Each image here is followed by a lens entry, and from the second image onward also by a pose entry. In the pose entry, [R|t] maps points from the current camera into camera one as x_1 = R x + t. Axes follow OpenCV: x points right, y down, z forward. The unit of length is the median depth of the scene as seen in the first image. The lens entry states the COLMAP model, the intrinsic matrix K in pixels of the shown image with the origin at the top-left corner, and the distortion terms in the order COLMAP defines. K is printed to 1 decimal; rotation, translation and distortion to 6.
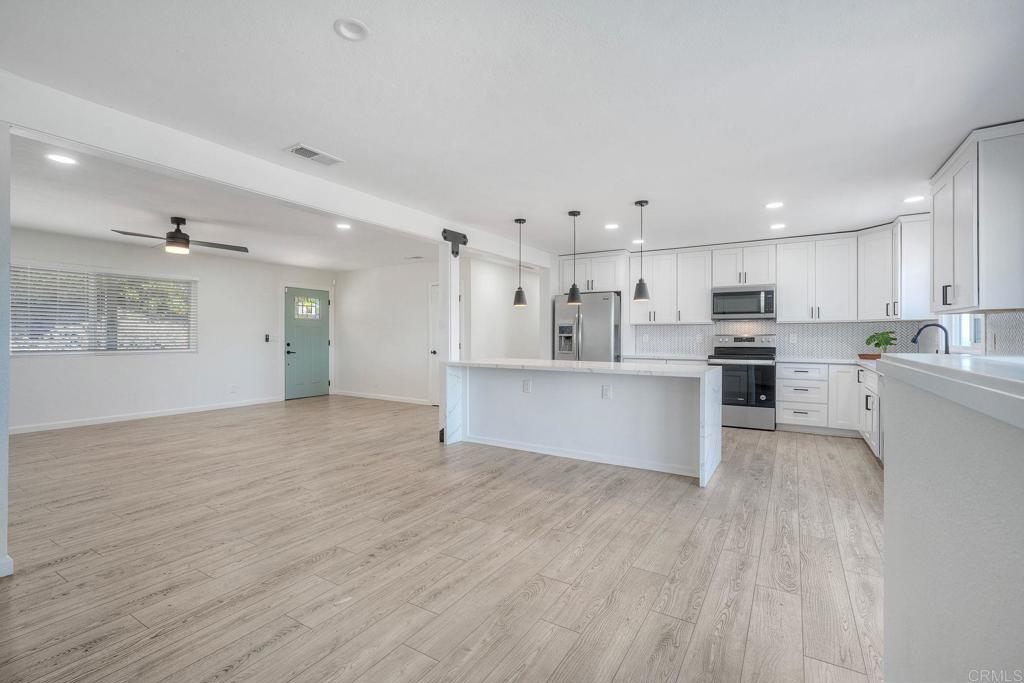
lens RADIAL K [[460.3, 0, 510.2], [0, 460.3, 340.9], [0, 0, 1]] dist [-0.008719, 0.004702]
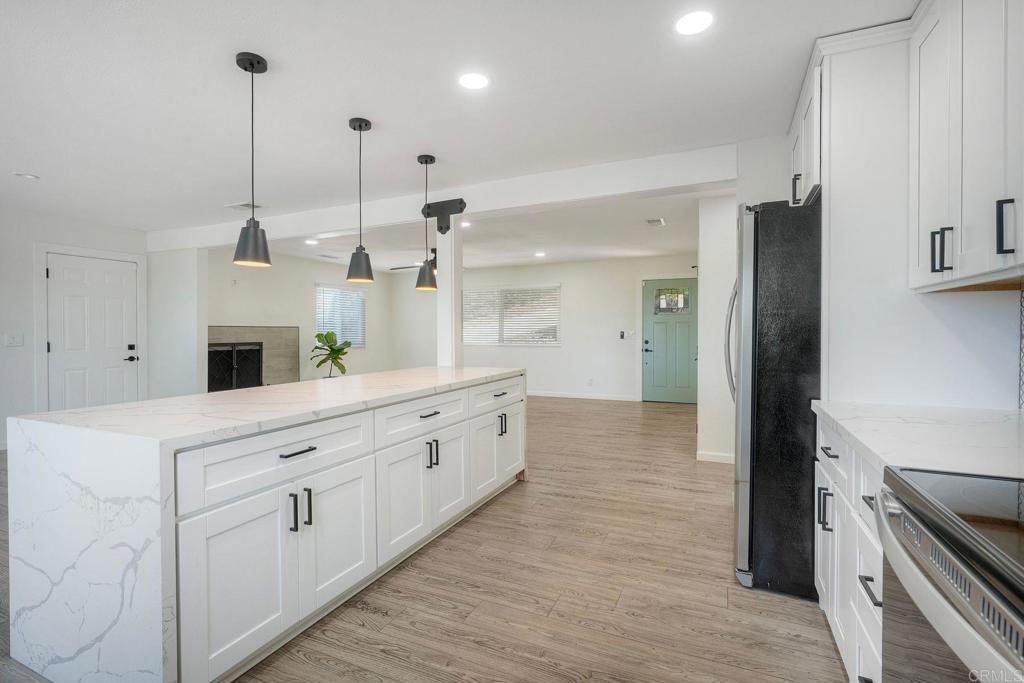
lens RADIAL K [[460.3, 0, 515.3], [0, 460.3, 343.6], [0, 0, 1]] dist [-0.008719, 0.004702]
pose [[0.127820, 0.025328, -0.991474, 0.669655], [-0.007093, 0.999672, 0.024623, -0.016149], [0.991772, 0.003885, 0.127958, 1.015799]]
